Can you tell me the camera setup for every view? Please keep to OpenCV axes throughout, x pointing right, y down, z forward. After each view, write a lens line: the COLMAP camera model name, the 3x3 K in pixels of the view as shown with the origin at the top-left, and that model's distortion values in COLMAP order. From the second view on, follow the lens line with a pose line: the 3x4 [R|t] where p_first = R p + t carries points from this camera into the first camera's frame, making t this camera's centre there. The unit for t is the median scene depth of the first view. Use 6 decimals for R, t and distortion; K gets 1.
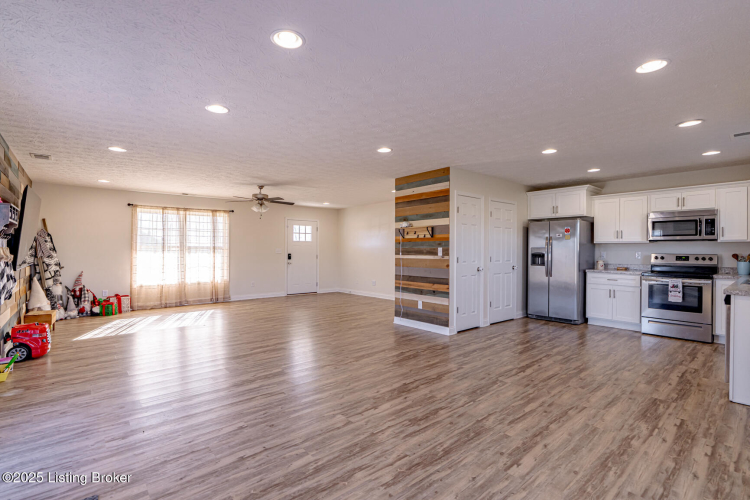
lens RADIAL K [[348.9, 0, 400.0], [0, 348.9, 248.8], [0, 0, 1]] dist [-0.014147, 0.002255]
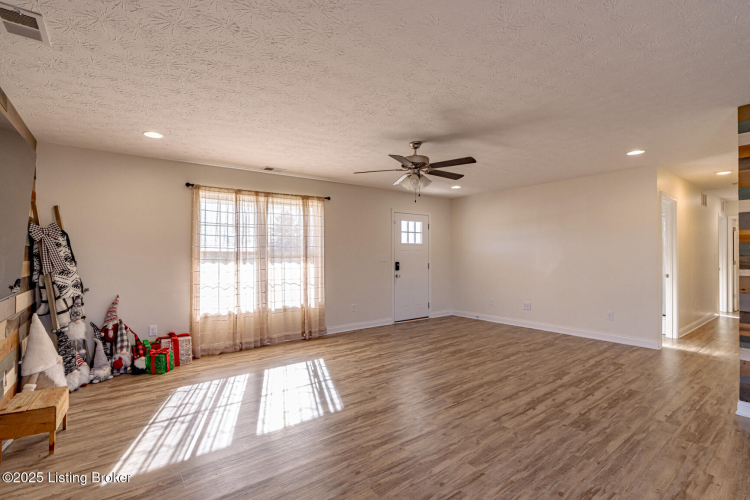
lens RADIAL K [[348.9, 0, 376.6], [0, 348.9, 252.9], [0, 0, 1]] dist [-0.014147, 0.002255]
pose [[0.994982, -0.005116, -0.099922, -0.379047], [0.005125, 0.999987, -0.000165, -0.005394], [0.099922, -0.000348, 0.994995, 0.410419]]
